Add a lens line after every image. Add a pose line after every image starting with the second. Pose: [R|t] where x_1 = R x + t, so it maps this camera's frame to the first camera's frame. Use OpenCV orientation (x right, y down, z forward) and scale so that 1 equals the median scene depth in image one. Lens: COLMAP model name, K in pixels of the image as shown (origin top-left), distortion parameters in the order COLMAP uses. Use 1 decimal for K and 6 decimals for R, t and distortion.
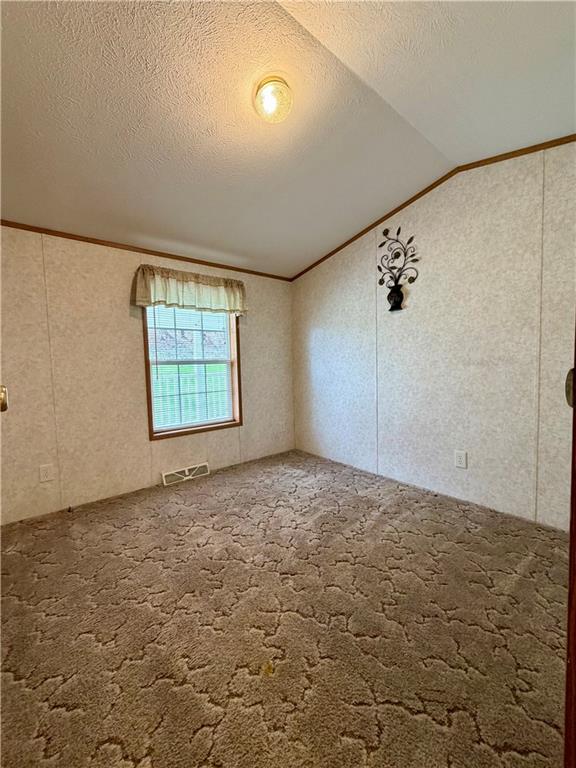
lens RADIAL K [[305.4, 0, 292.6], [0, 305.4, 385.2], [0, 0, 1]] dist [-0.003810, 0.000659]
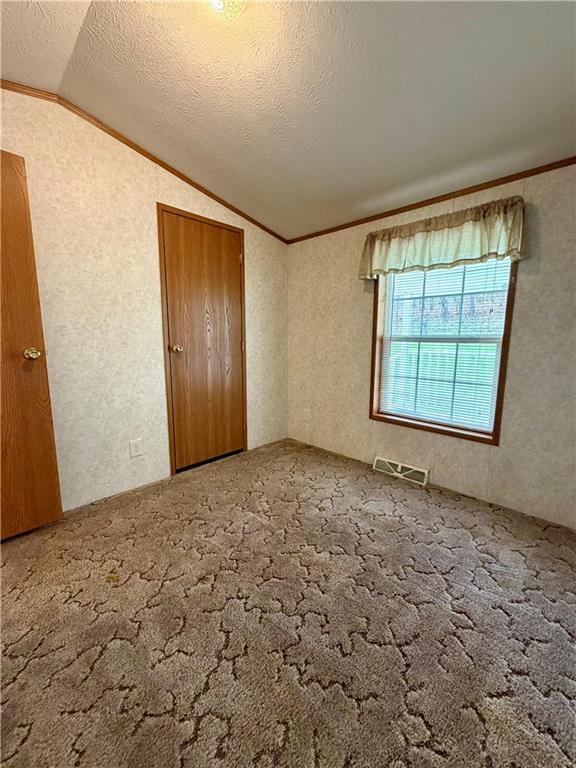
lens RADIAL K [[305.4, 0, 284.8], [0, 305.4, 384.6], [0, 0, 1]] dist [-0.003810, 0.000659]
pose [[0.096434, 0.181616, -0.978630, 0.431858], [-0.078675, 0.981527, 0.174401, -0.072478], [0.992225, 0.060176, 0.108941, 0.587191]]
